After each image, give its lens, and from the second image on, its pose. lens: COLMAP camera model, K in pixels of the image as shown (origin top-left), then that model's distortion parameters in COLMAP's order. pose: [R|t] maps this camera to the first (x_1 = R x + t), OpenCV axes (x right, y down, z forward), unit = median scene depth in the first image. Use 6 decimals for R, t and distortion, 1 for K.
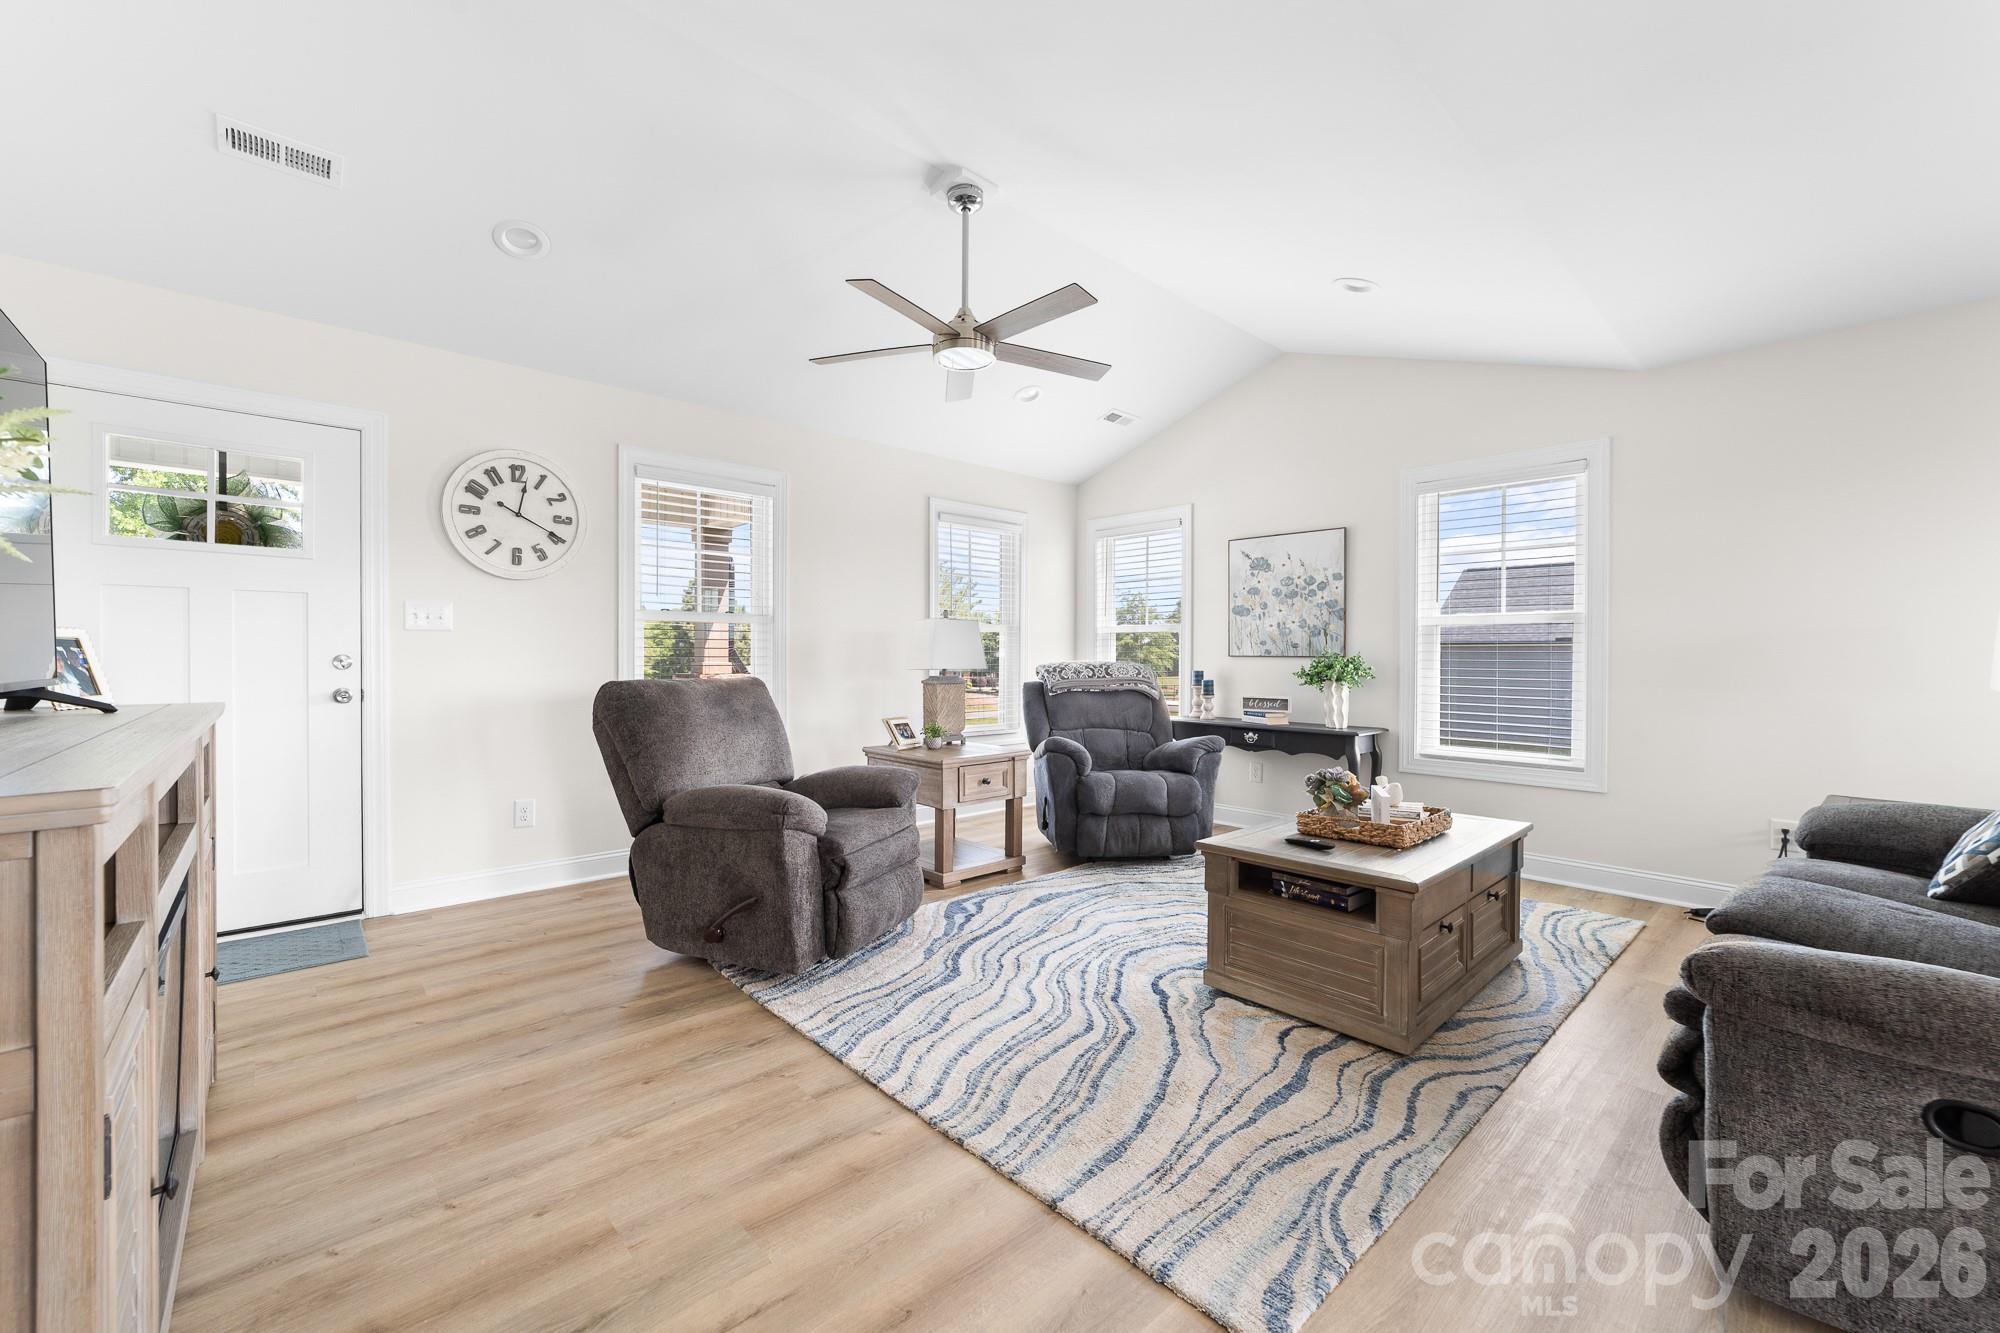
lens RADIAL K [[807.0, 0, 1001.3], [0, 807.0, 655.1], [0, 0, 1]] dist [-0.008873, 0.001370]
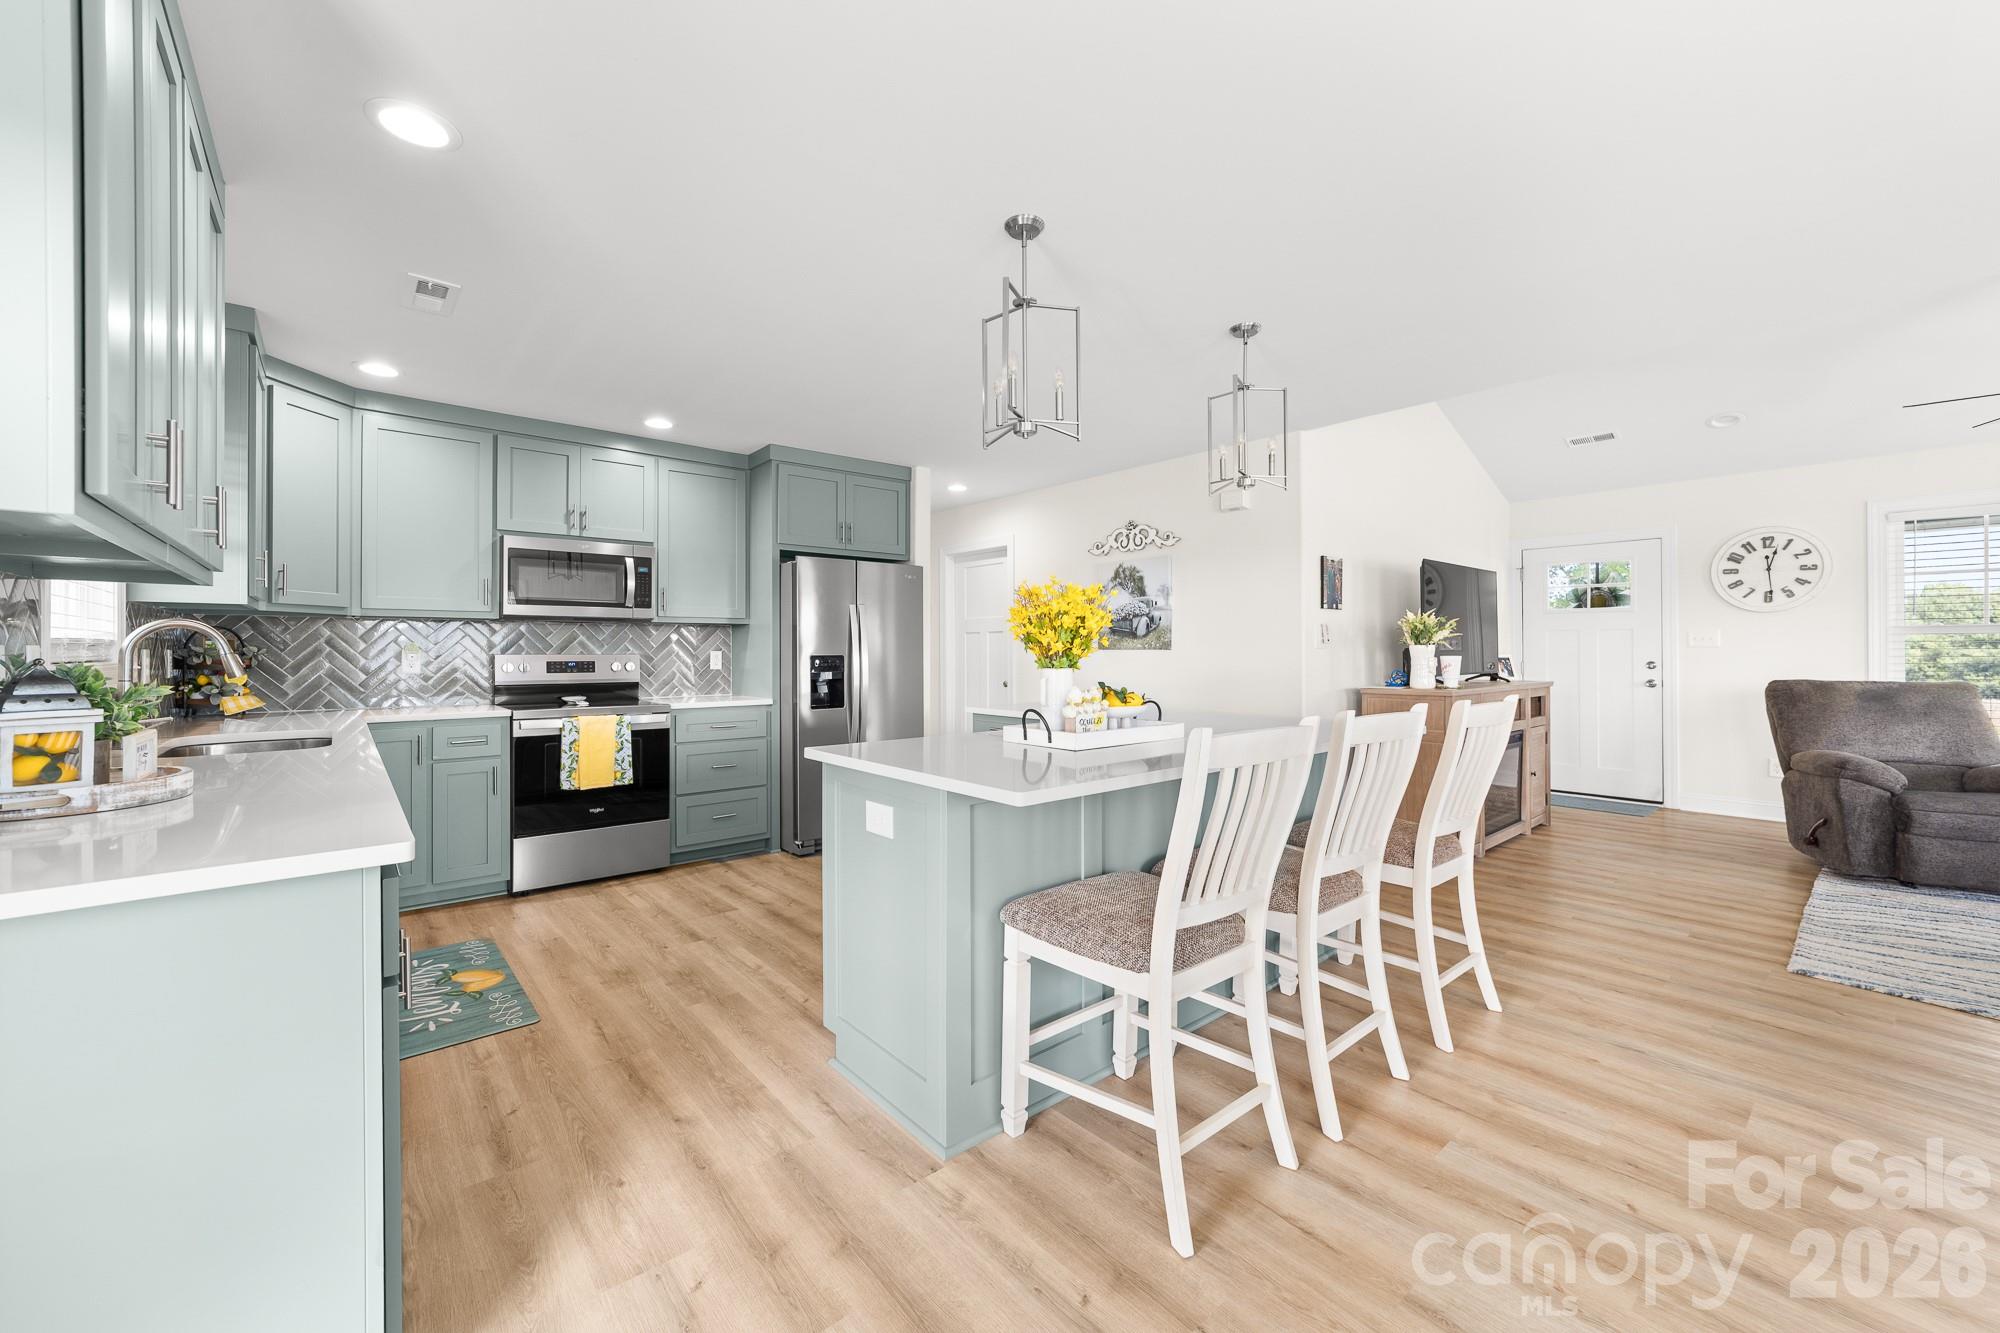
lens RADIAL K [[769.3, 0, 974.4], [0, 769.3, 650.4], [0, 0, 1]] dist [-0.008624, 0.001229]
pose [[-0.056238, -0.007218, -0.998391, 0.906116], [-0.003641, 0.999969, -0.007025, -0.006234], [0.998411, 0.003240, -0.056263, -0.407629]]
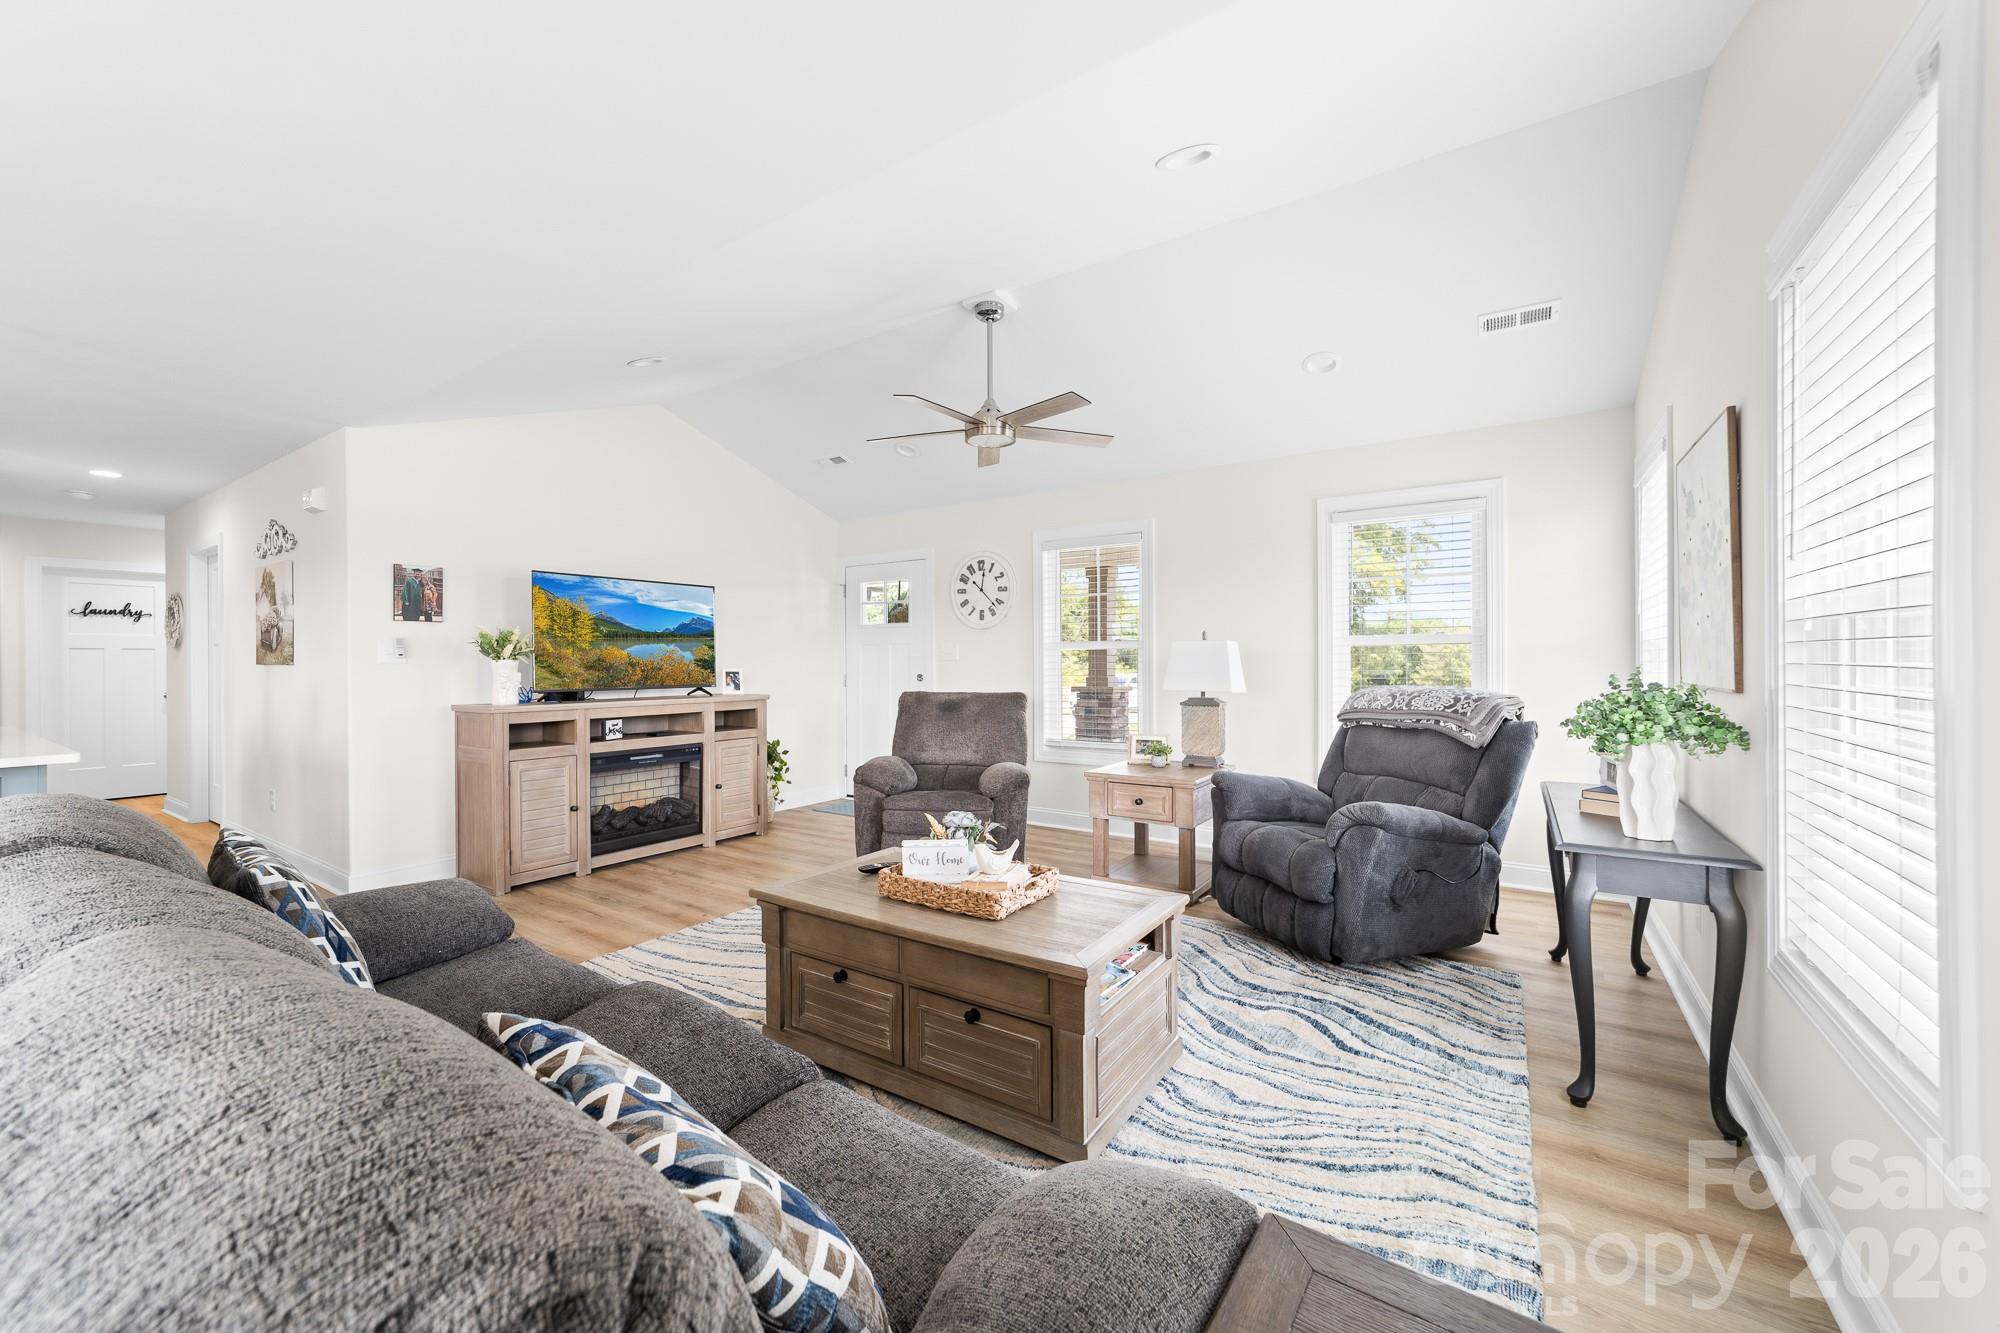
lens RADIAL K [[807.0, 0, 986.6], [0, 807.0, 667.2], [0, 0, 1]] dist [-0.008873, 0.001370]
pose [[0.215499, -0.002132, -0.976502, 1.011952], [0.000345, 0.999998, -0.002107, -0.011705], [0.976504, 0.000117, 0.215499, 0.643601]]
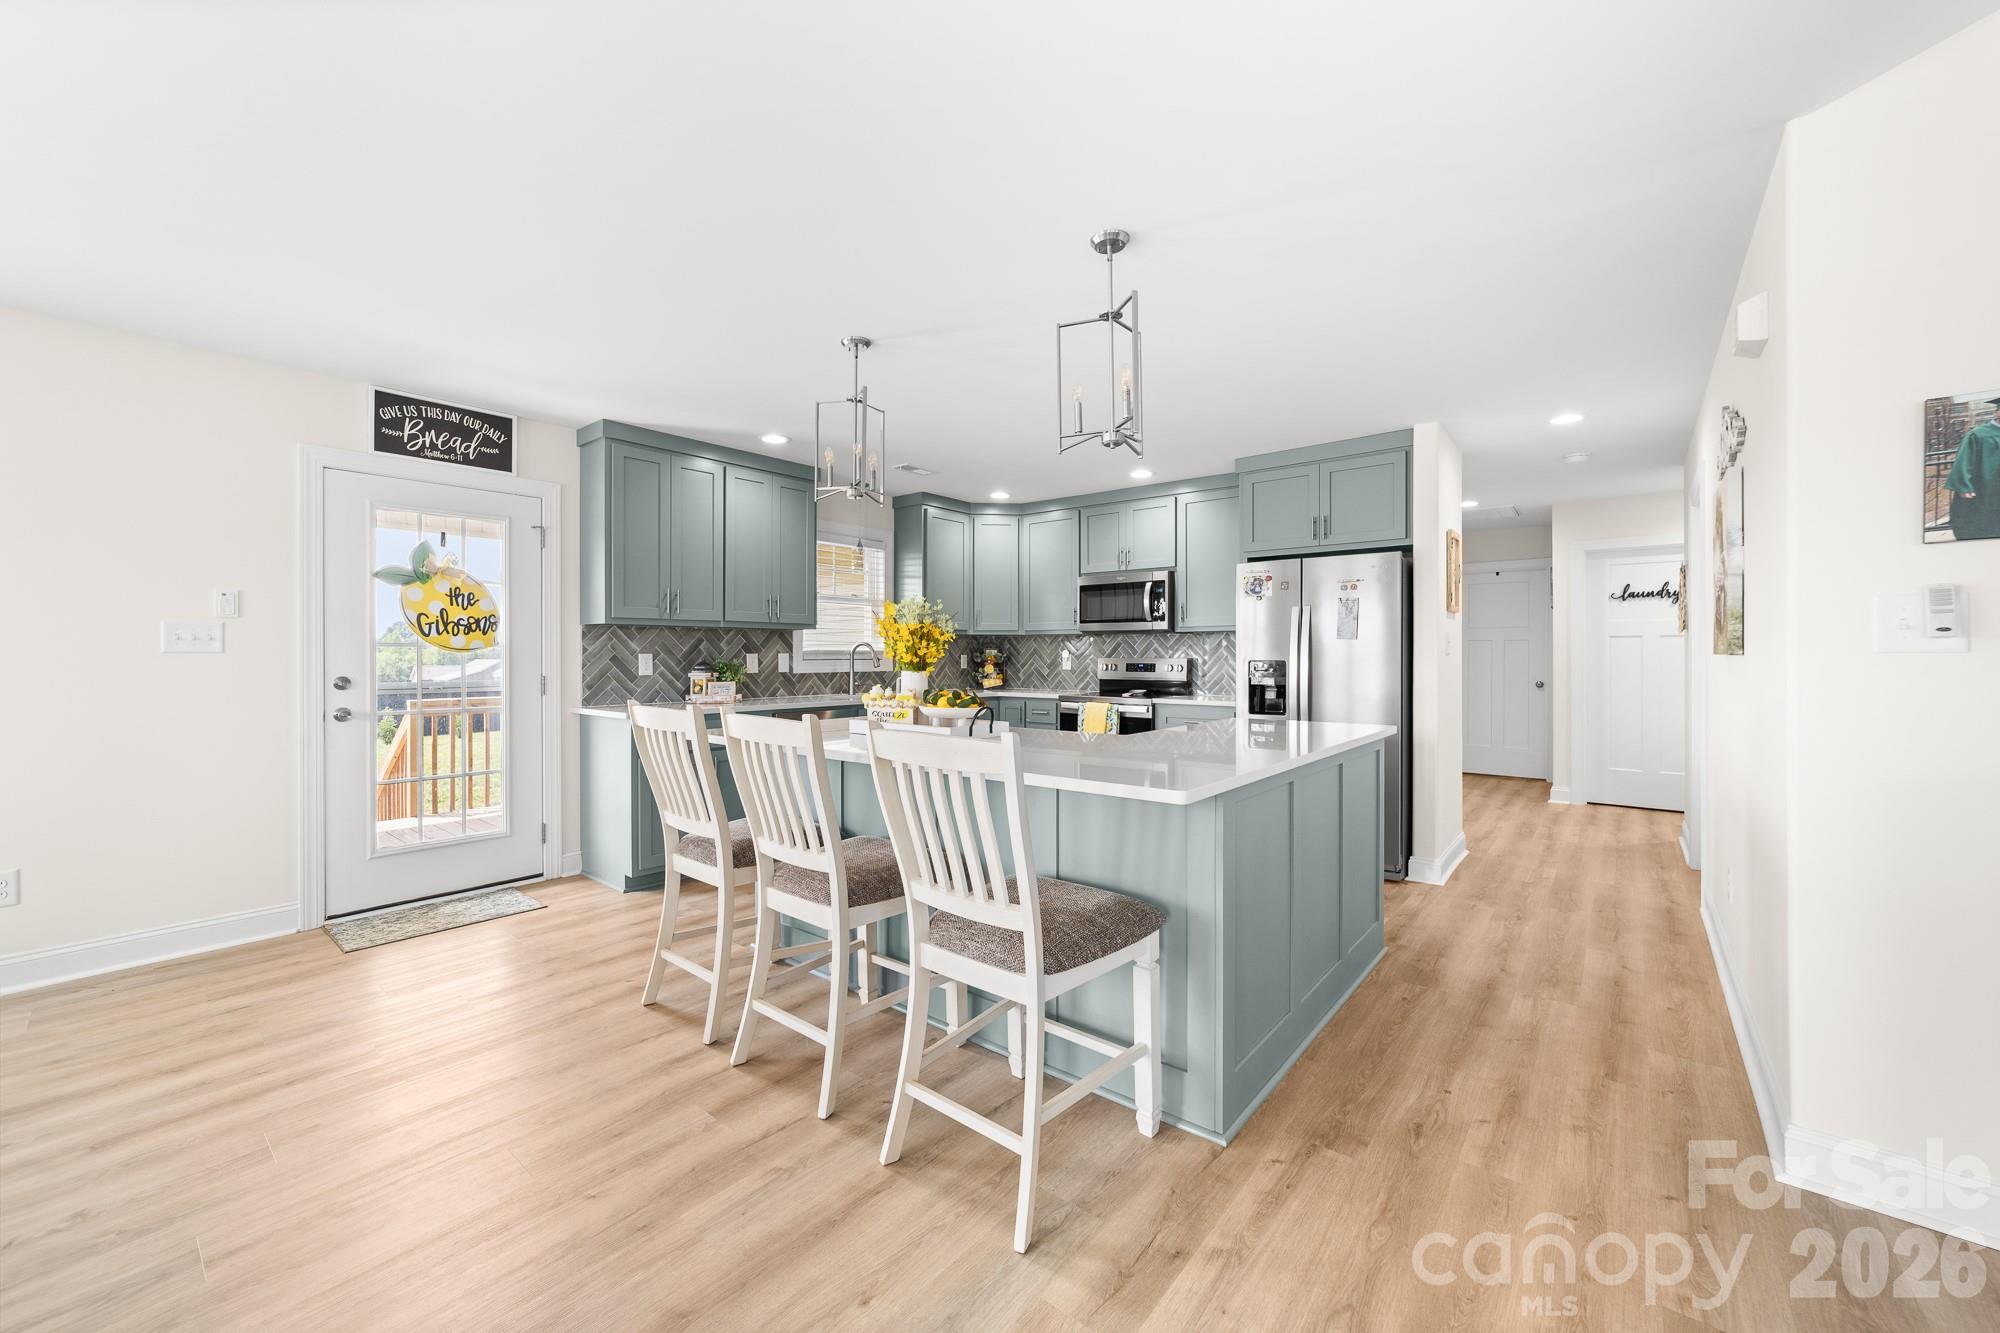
lens RADIAL K [[769.3, 0, 991.4], [0, 769.3, 653.9], [0, 0, 1]] dist [-0.008624, 0.001229]
pose [[-0.990782, -0.007203, -0.135273, 0.280932], [-0.007513, 0.999970, 0.001778, -0.015431], [0.135257, 0.002778, -0.990807, 0.417123]]
